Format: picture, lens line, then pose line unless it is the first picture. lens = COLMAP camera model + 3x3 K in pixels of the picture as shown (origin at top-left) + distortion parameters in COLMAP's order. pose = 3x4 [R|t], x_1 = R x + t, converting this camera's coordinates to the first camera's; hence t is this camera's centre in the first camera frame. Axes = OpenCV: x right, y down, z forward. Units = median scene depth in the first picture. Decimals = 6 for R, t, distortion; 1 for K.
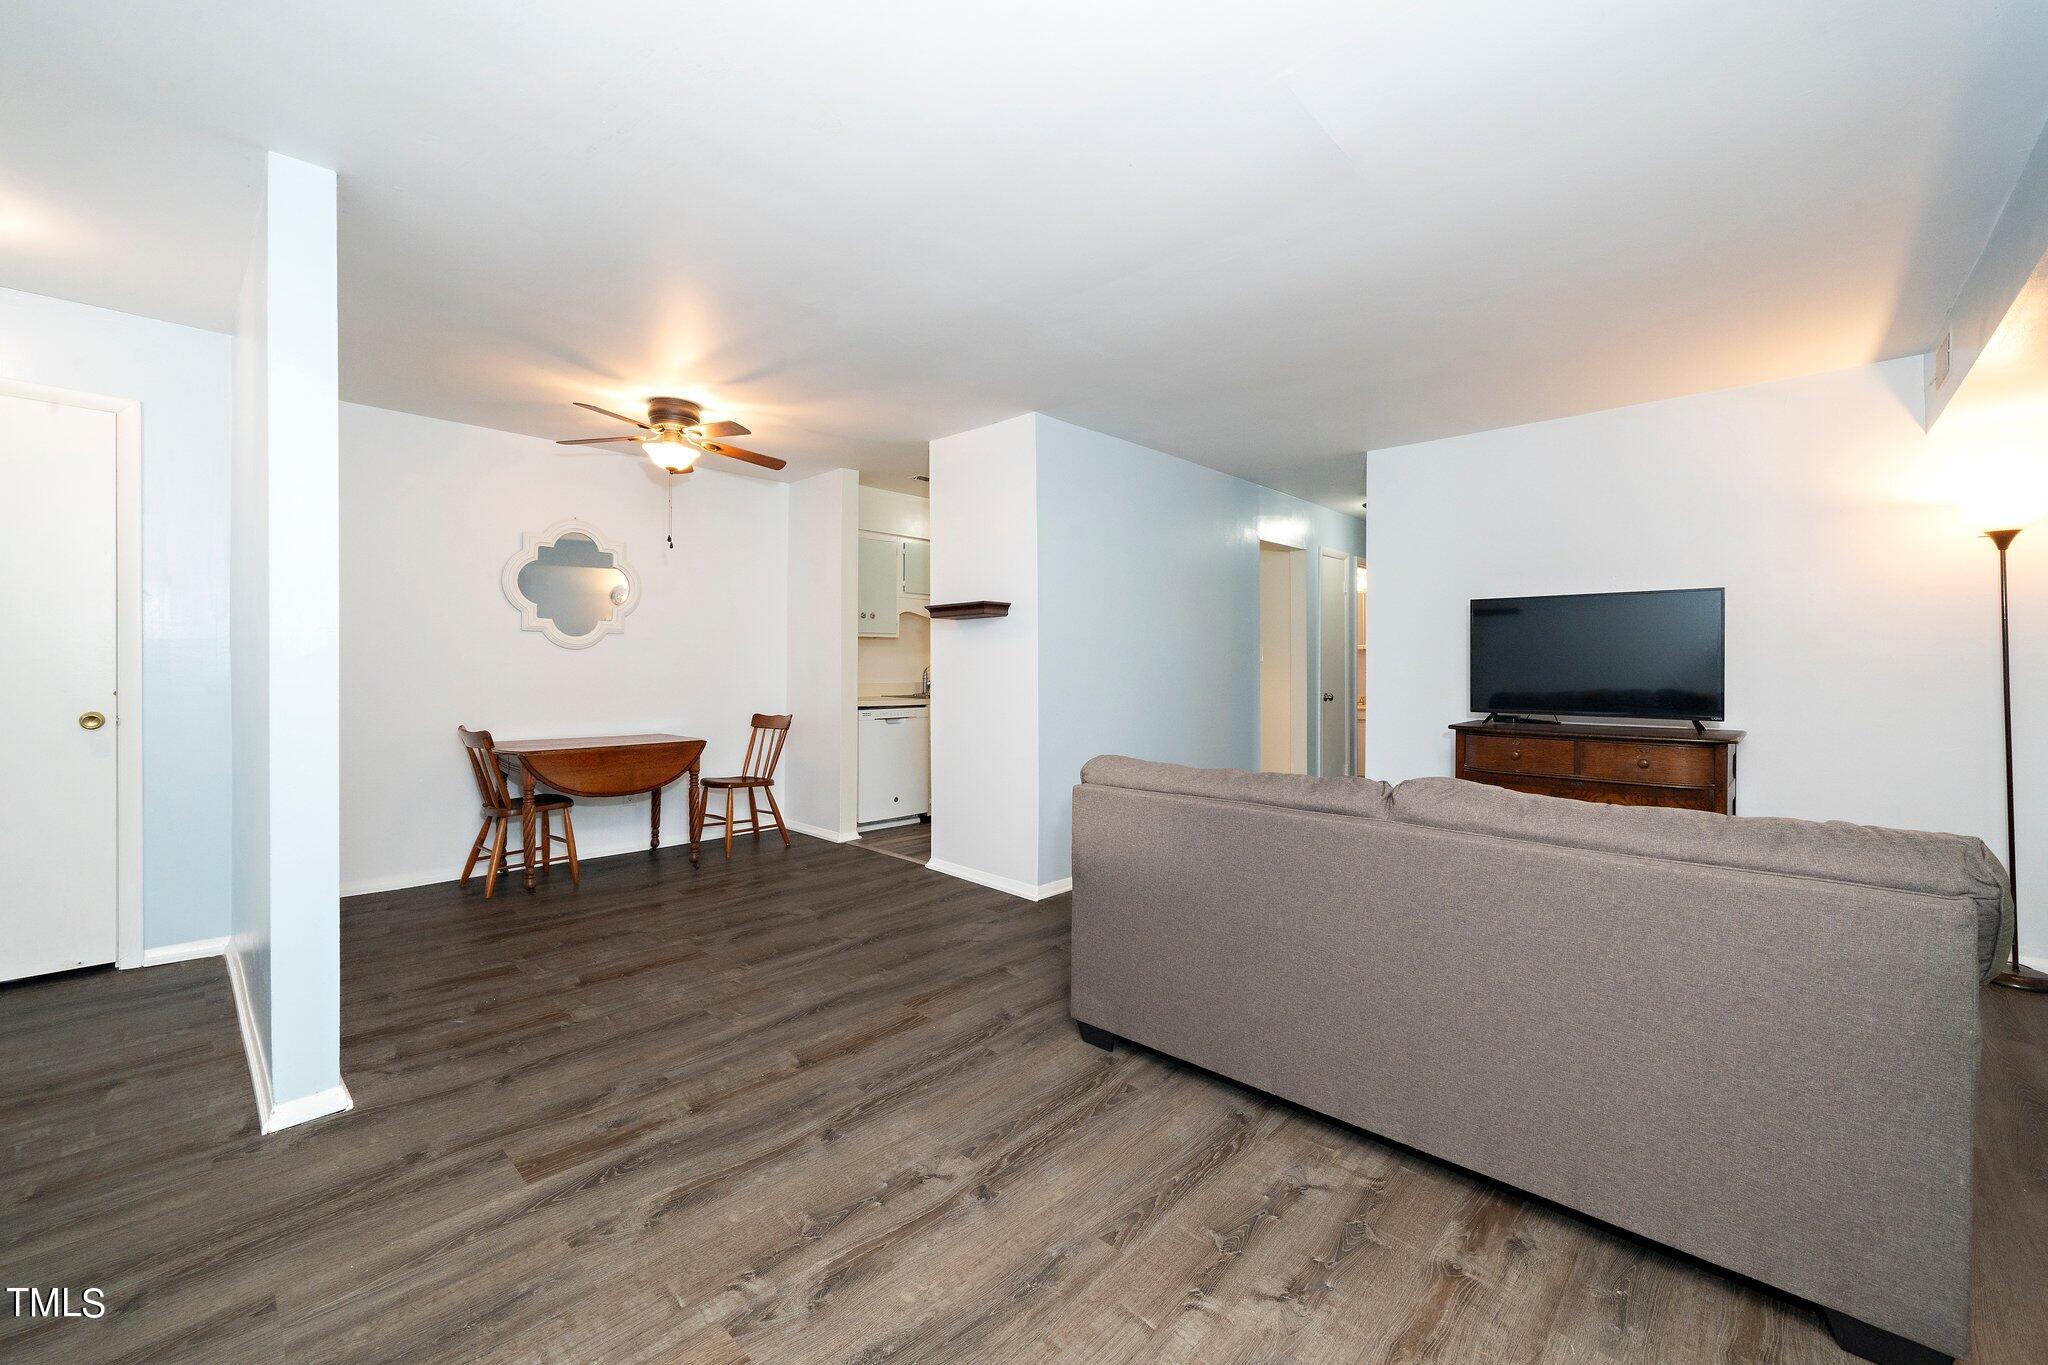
lens RADIAL K [[816.4, 0, 1014.9], [0, 816.4, 660.3], [0, 0, 1]] dist [-0.002329, -0.000601]
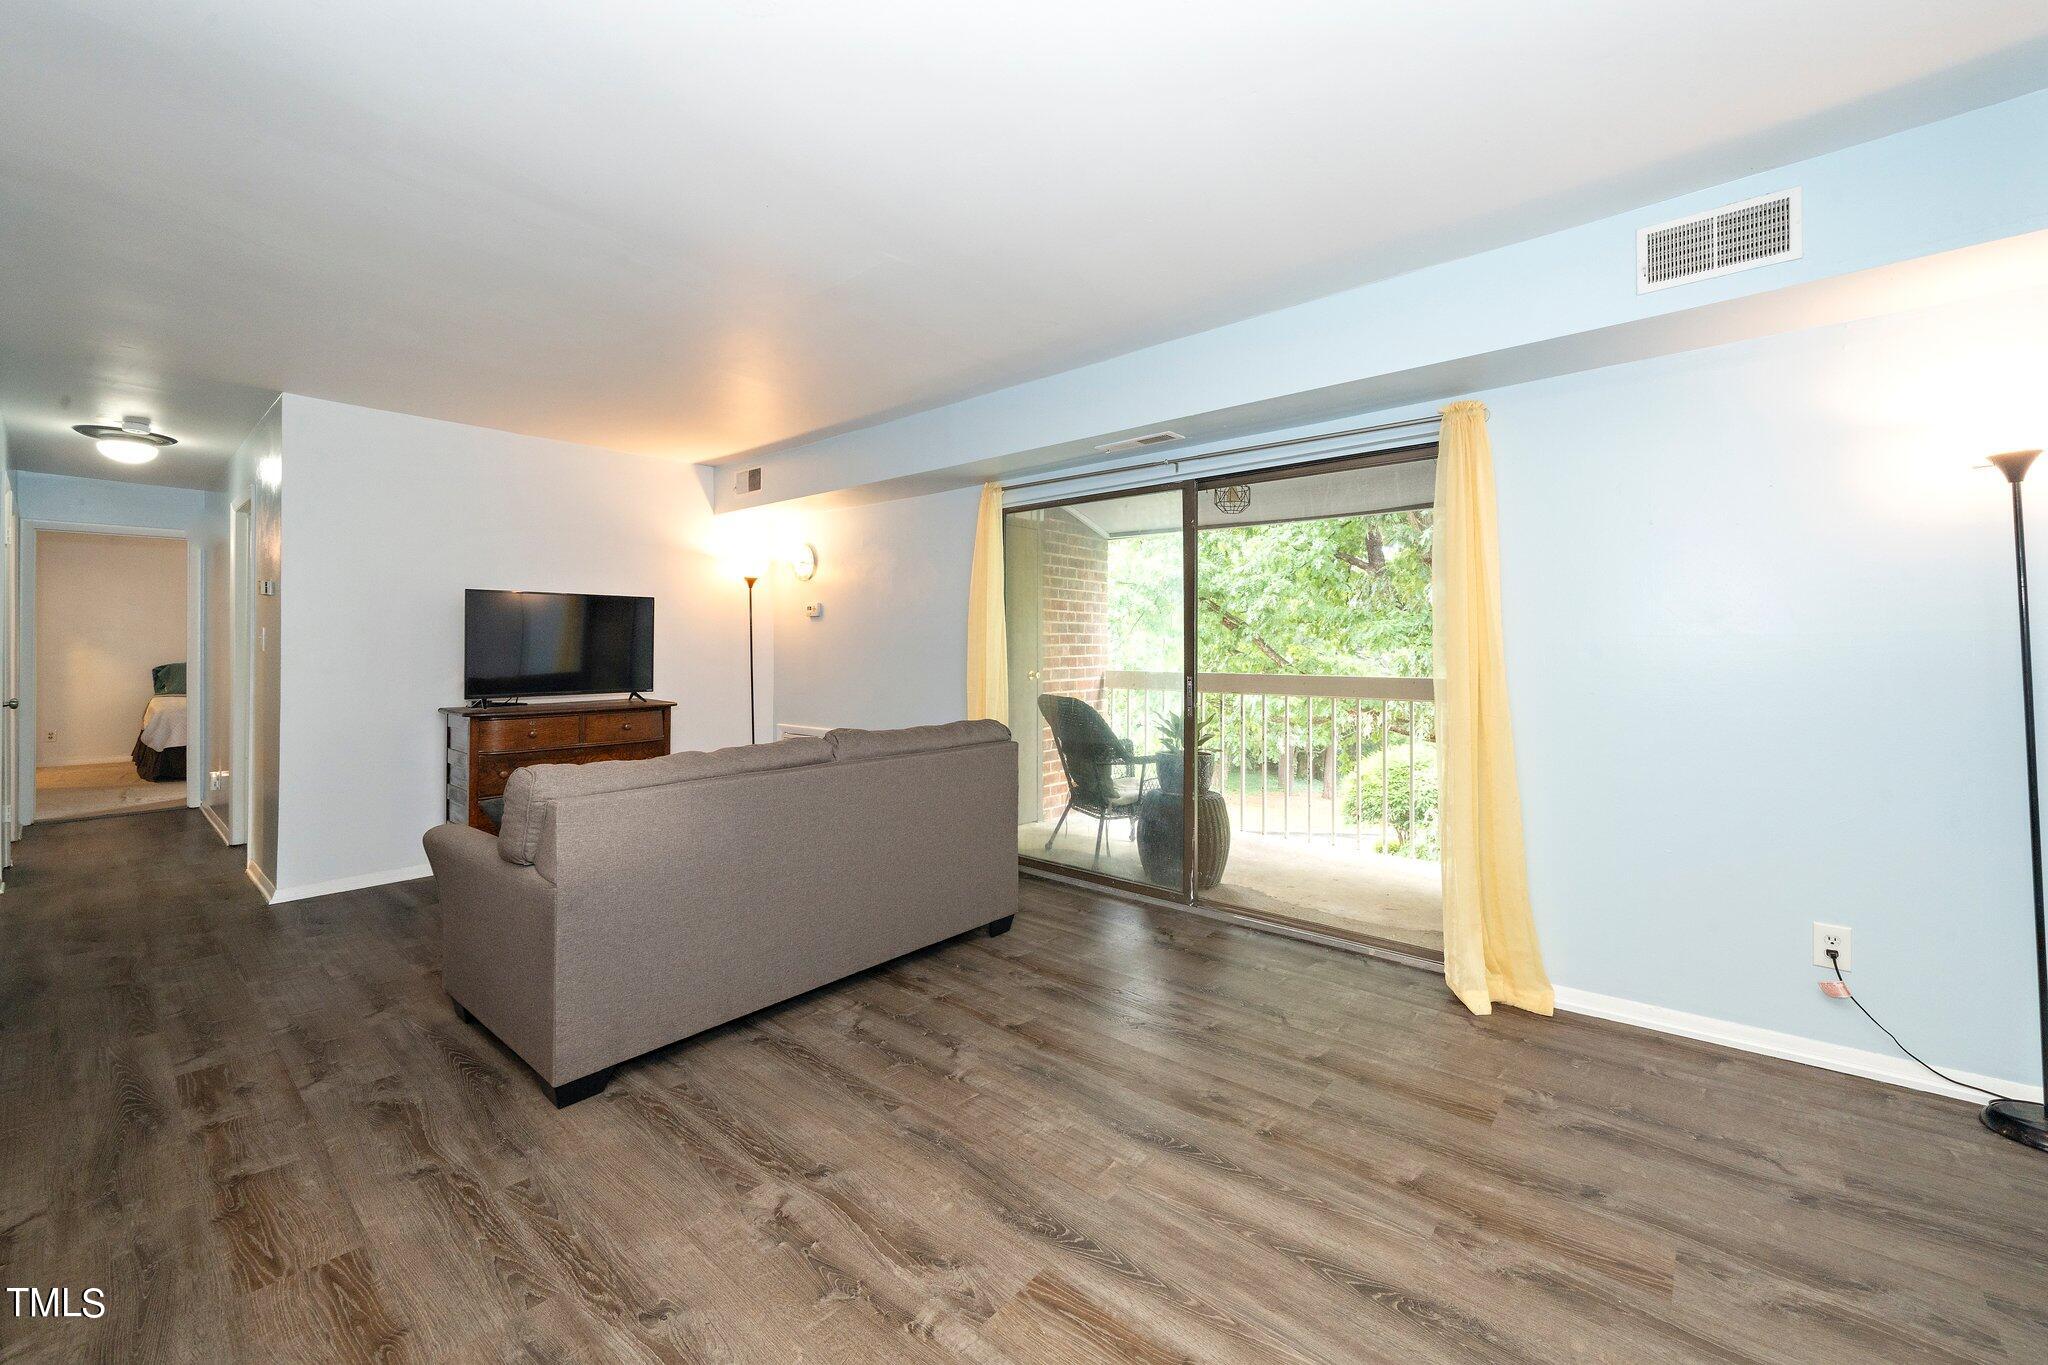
lens RADIAL K [[820.1, 0, 1024.8], [0, 820.1, 647.2], [0, 0, 1]] dist [-0.002190, -0.000290]
pose [[-0.056190, -0.000323, 0.998420, -0.969625], [-0.003096, 0.999995, 0.000150, -0.007963], [-0.998415, -0.003083, -0.056191, 0.717517]]
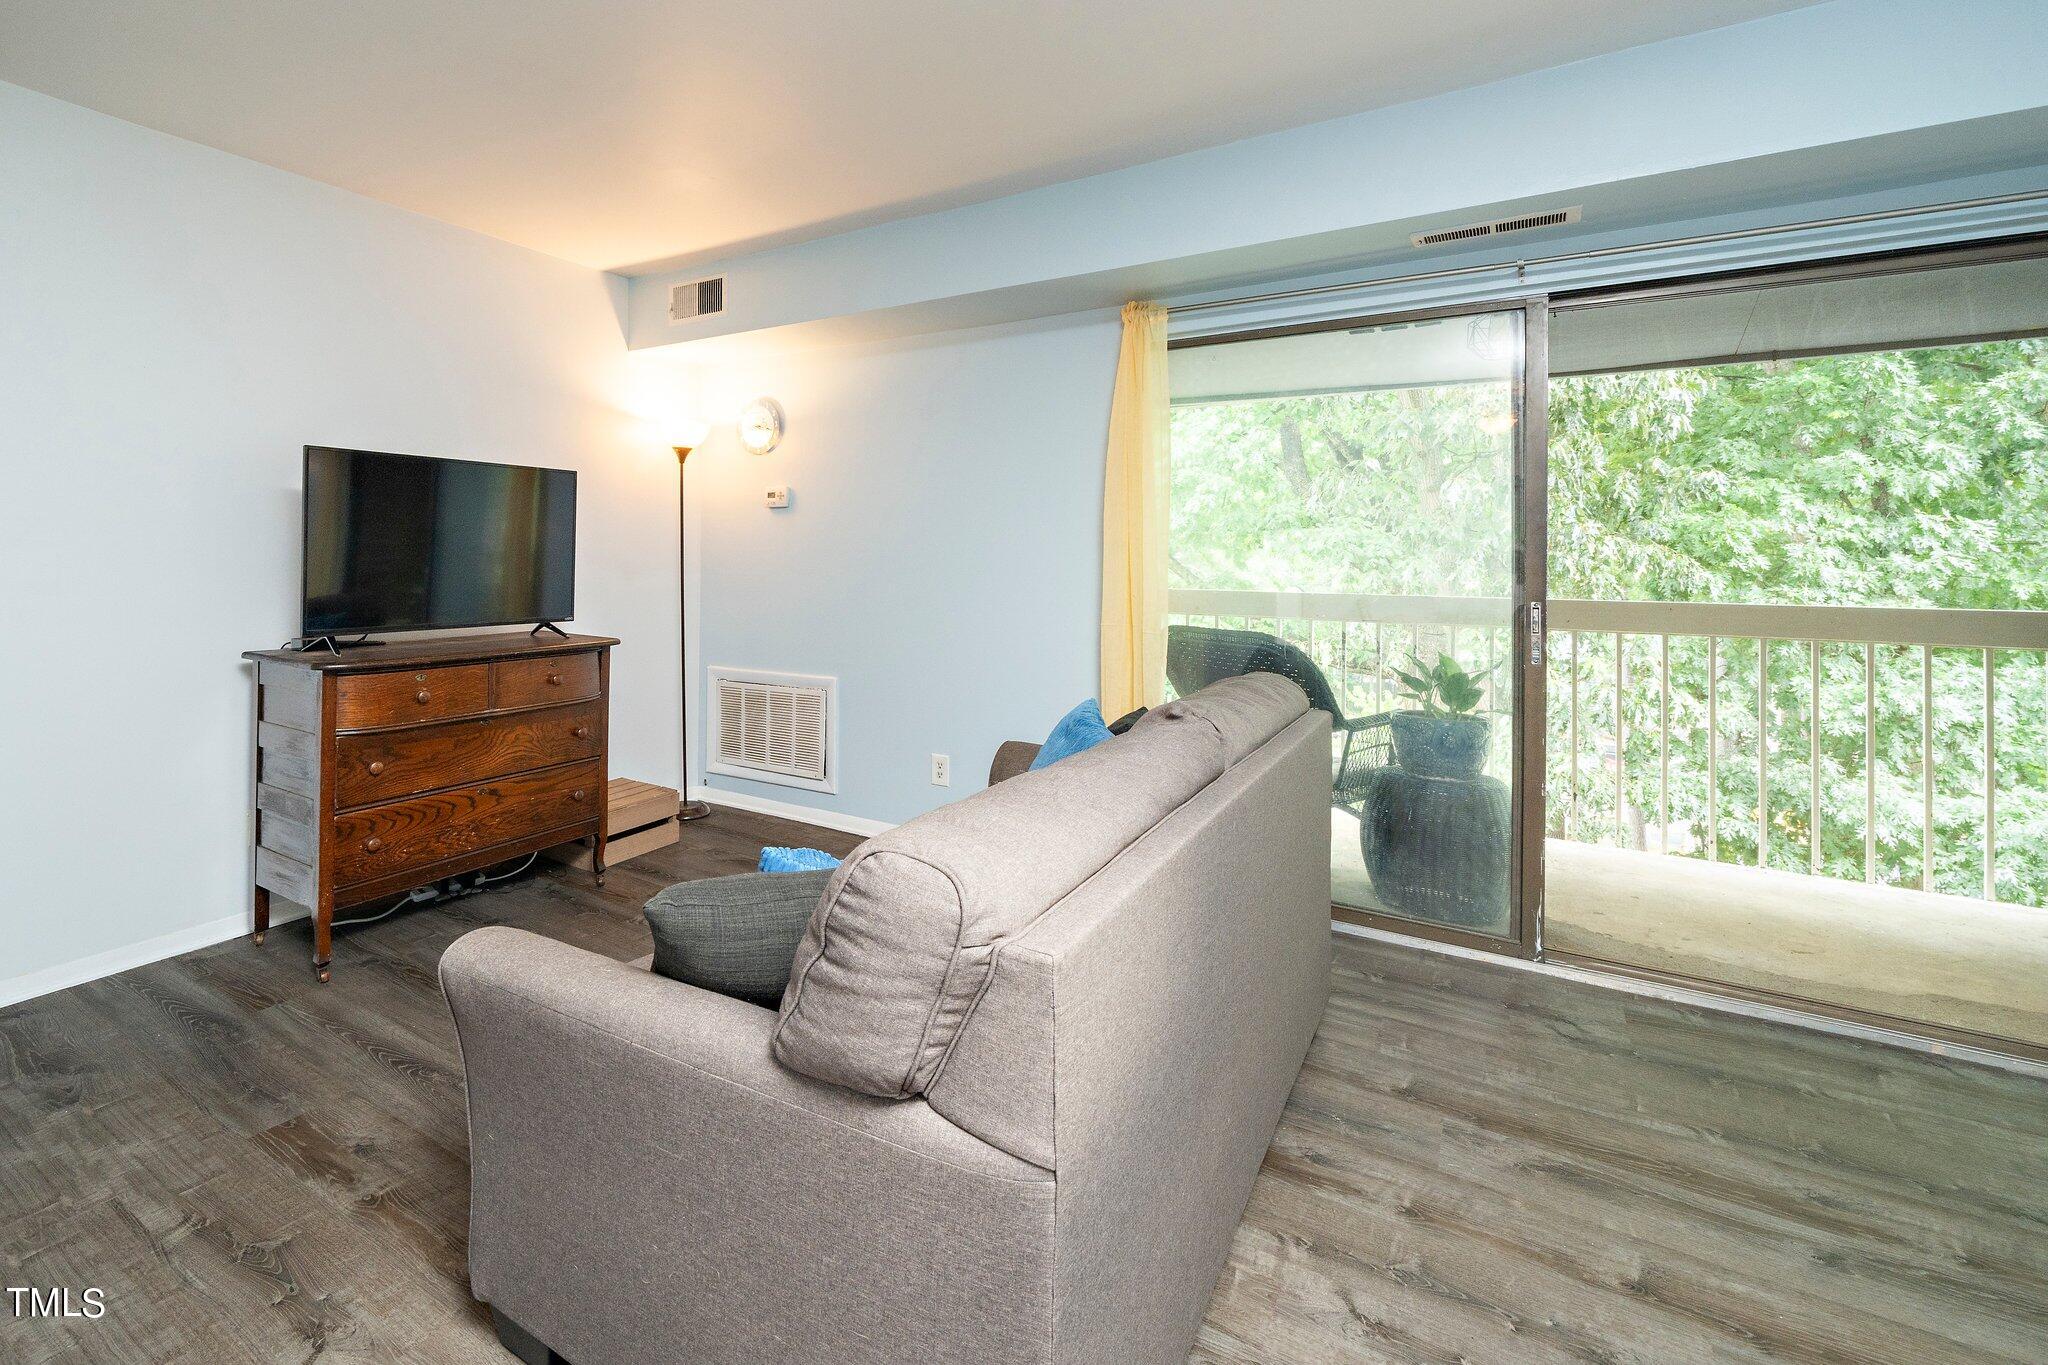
lens RADIAL K [[948.5, 0, 870.1], [0, 948.5, 554.8], [0, 0, 1]] dist [-0.001917, -0.000188]
pose [[-0.166666, 0.001263, 0.986013, -0.337250], [-0.010376, 0.999942, -0.003035, 0.003070], [-0.985959, -0.010736, -0.166643, 1.409985]]
